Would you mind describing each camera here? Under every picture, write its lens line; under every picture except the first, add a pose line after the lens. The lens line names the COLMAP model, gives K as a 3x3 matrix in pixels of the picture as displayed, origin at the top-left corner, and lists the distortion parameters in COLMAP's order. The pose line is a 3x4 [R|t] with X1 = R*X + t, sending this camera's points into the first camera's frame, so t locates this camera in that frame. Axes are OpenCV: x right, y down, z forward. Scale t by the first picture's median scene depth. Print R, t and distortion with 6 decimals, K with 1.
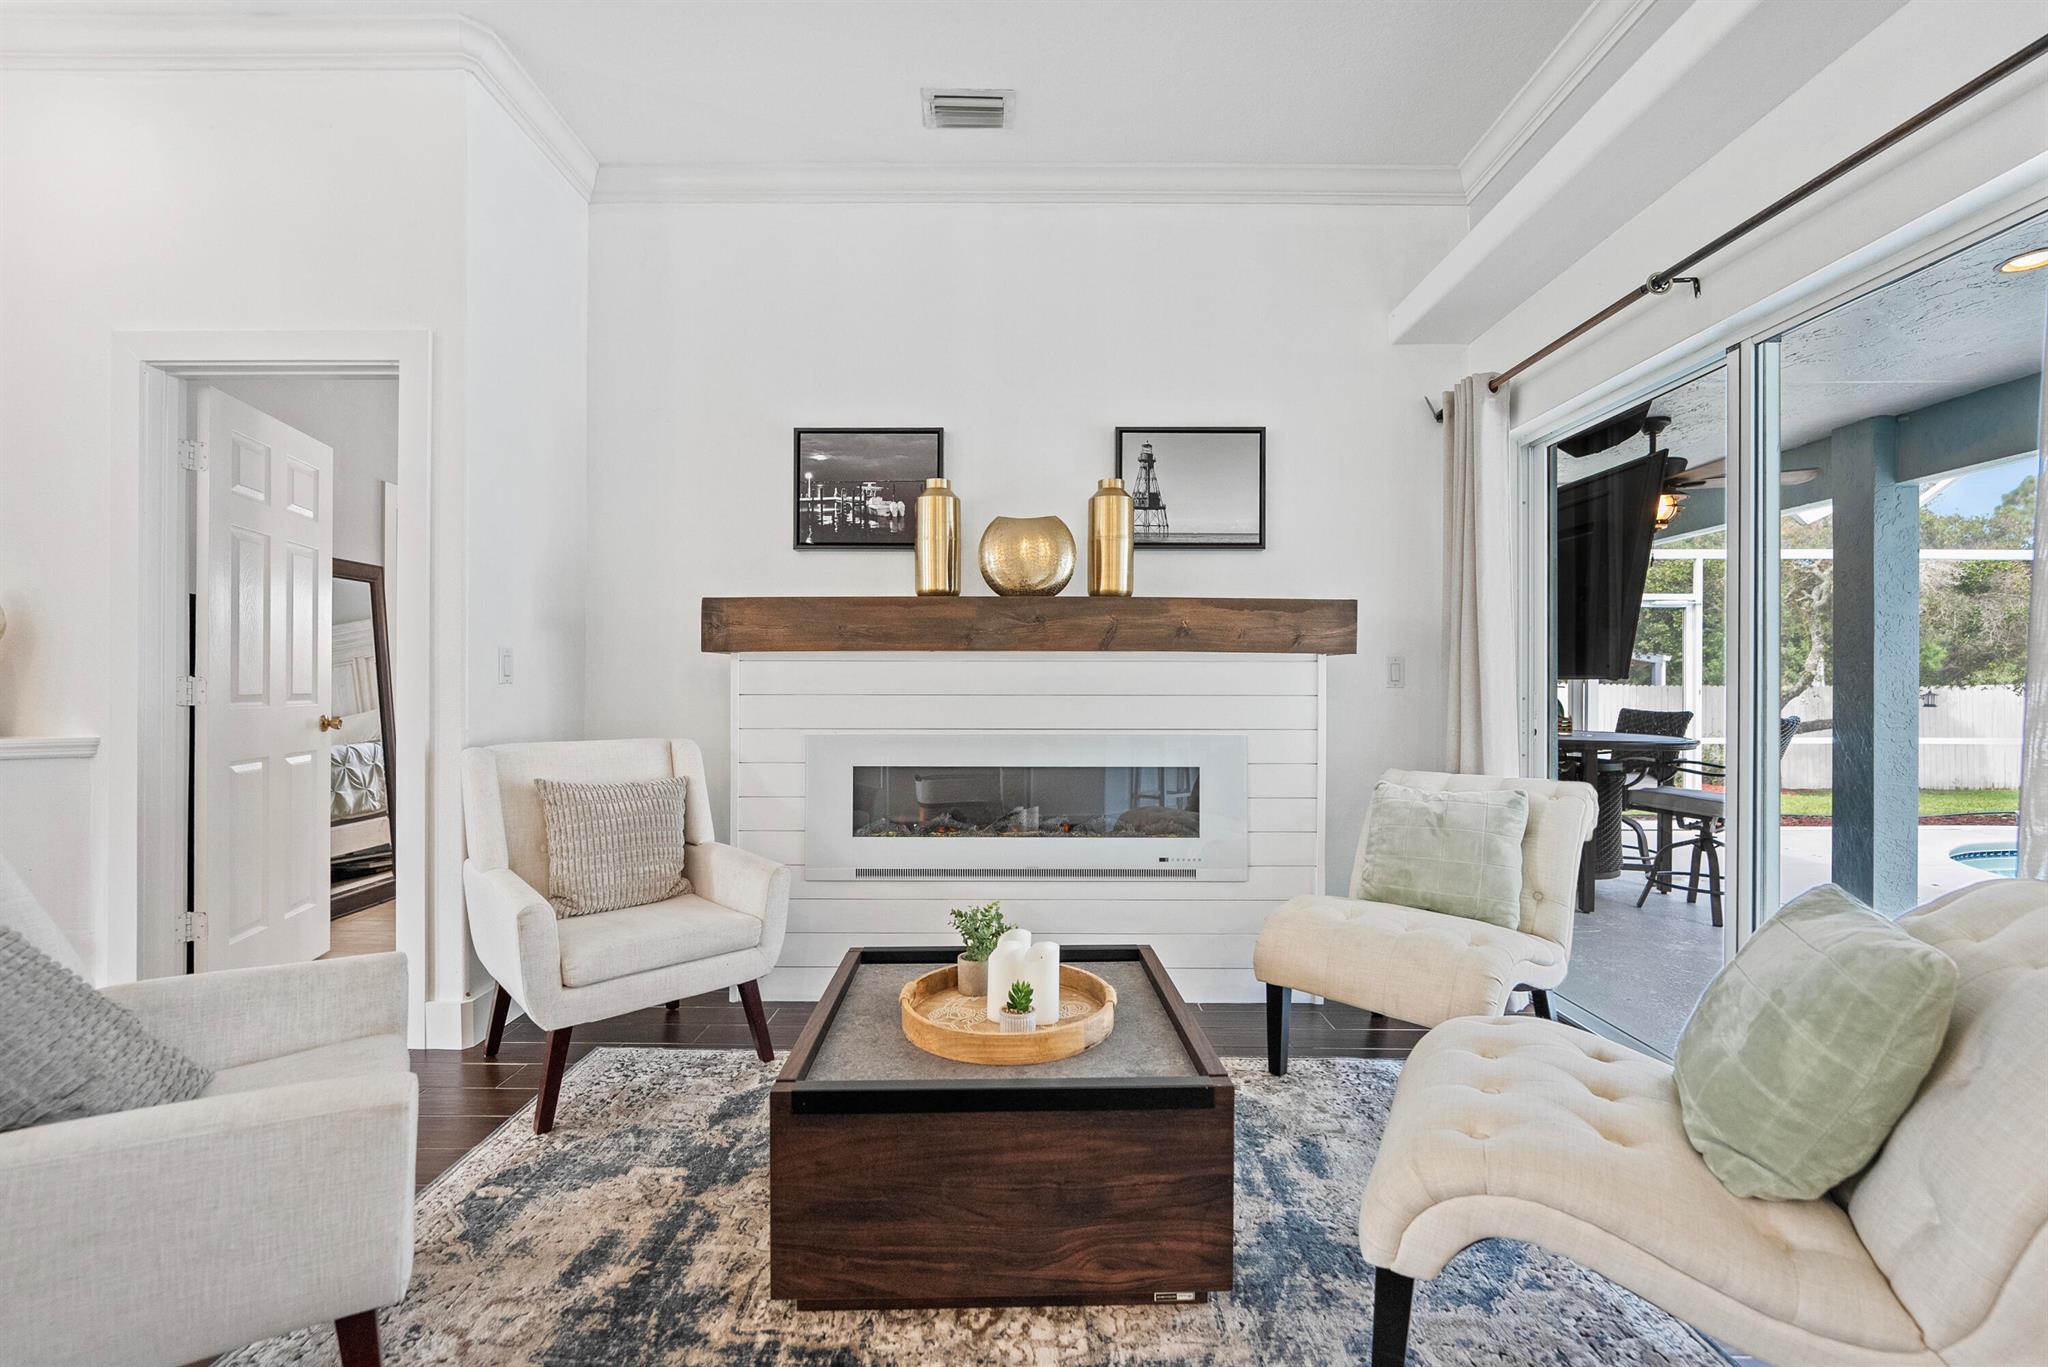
lens RADIAL K [[864.6, 0, 1020.2], [0, 864.6, 685.9], [0, 0, 1]] dist [-0.009321, 0.000129]
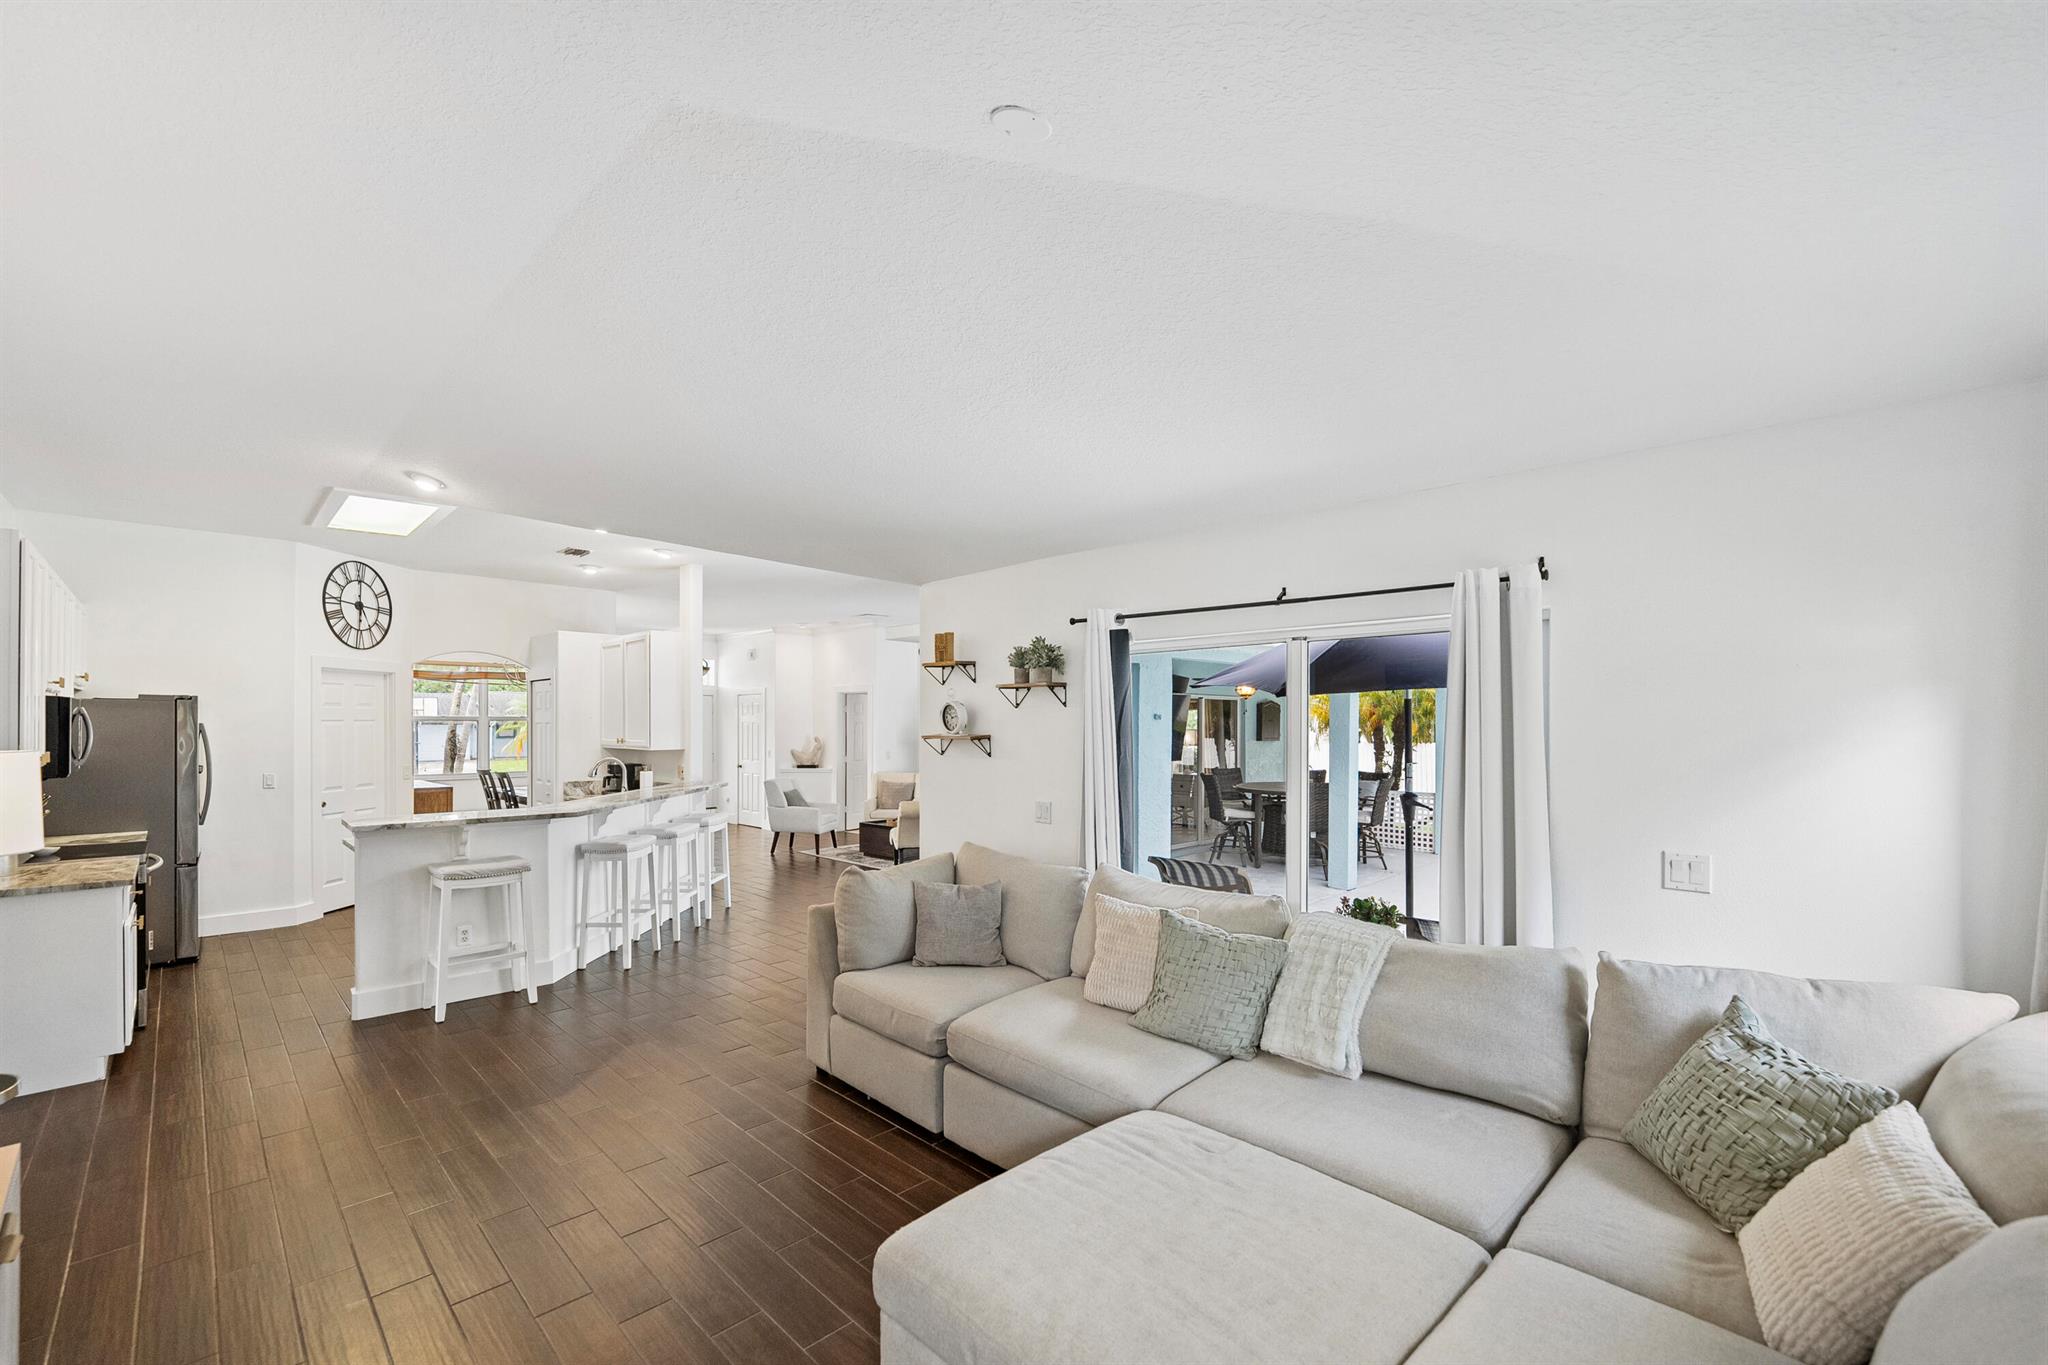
lens RADIAL K [[831.5, 0, 1022.4], [0, 831.5, 676.5], [0, 0, 1]] dist [-0.010438, -0.000070]
pose [[0.718780, -0.044749, -0.693796, 2.681756], [0.005988, 0.998288, -0.058185, -0.161183], [0.695212, 0.037668, 0.717817, -1.490180]]
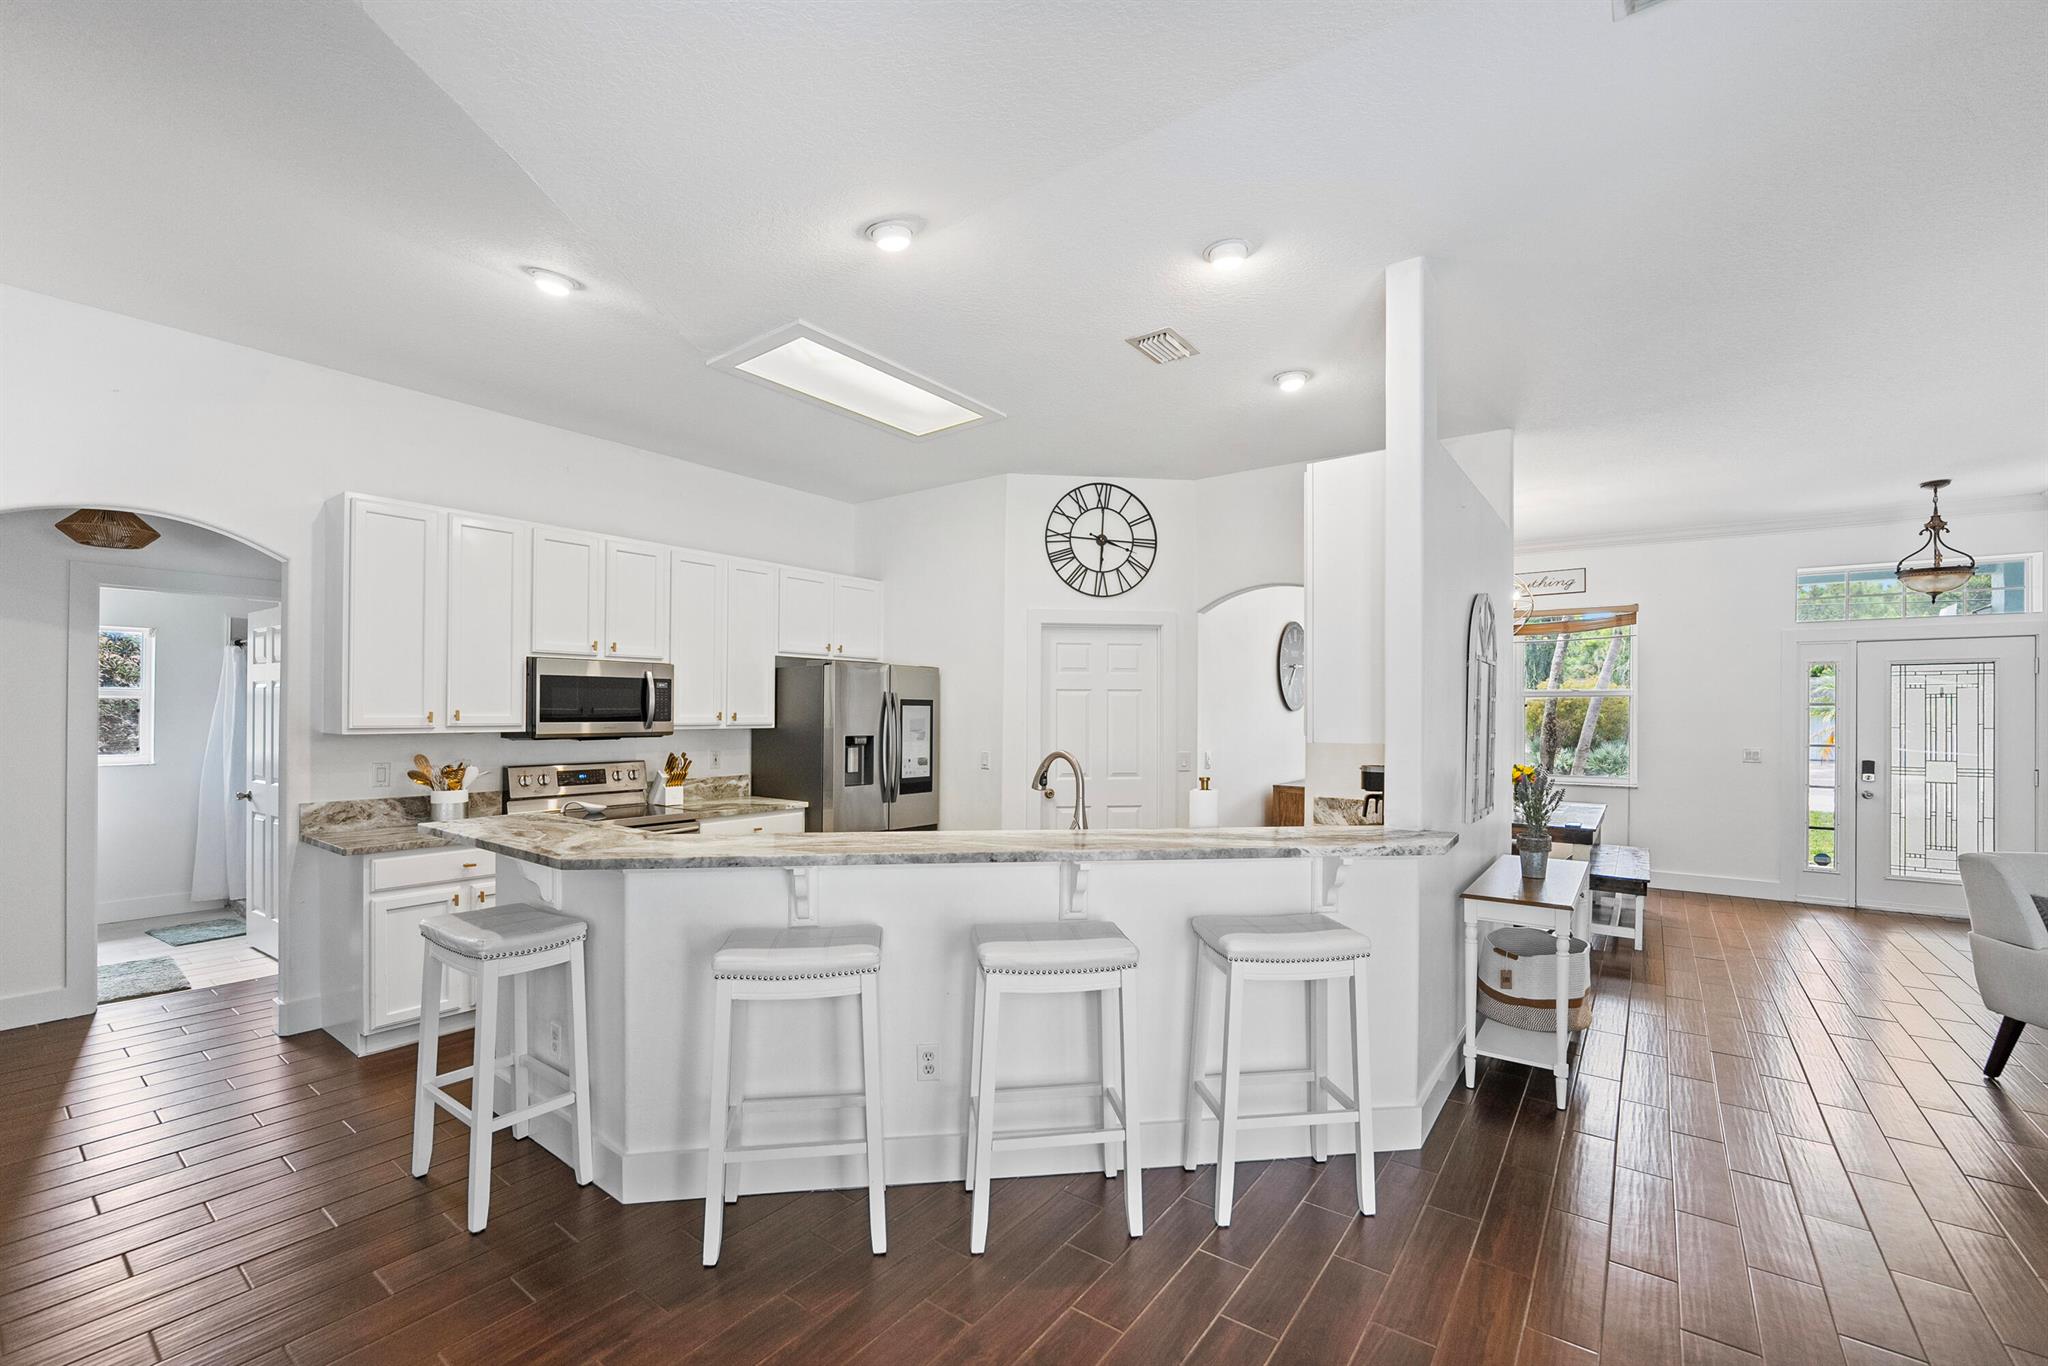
lens RADIAL K [[849.5, 0, 1035.6], [0, 849.5, 717.8], [0, 0, 1]] dist [-0.001490, 0.000209]
pose [[-0.580788, -0.002024, -0.814052, 1.247541], [-0.006222, 0.999979, 0.001952, -0.125890], [0.814031, 0.006199, -0.580788, -0.123332]]
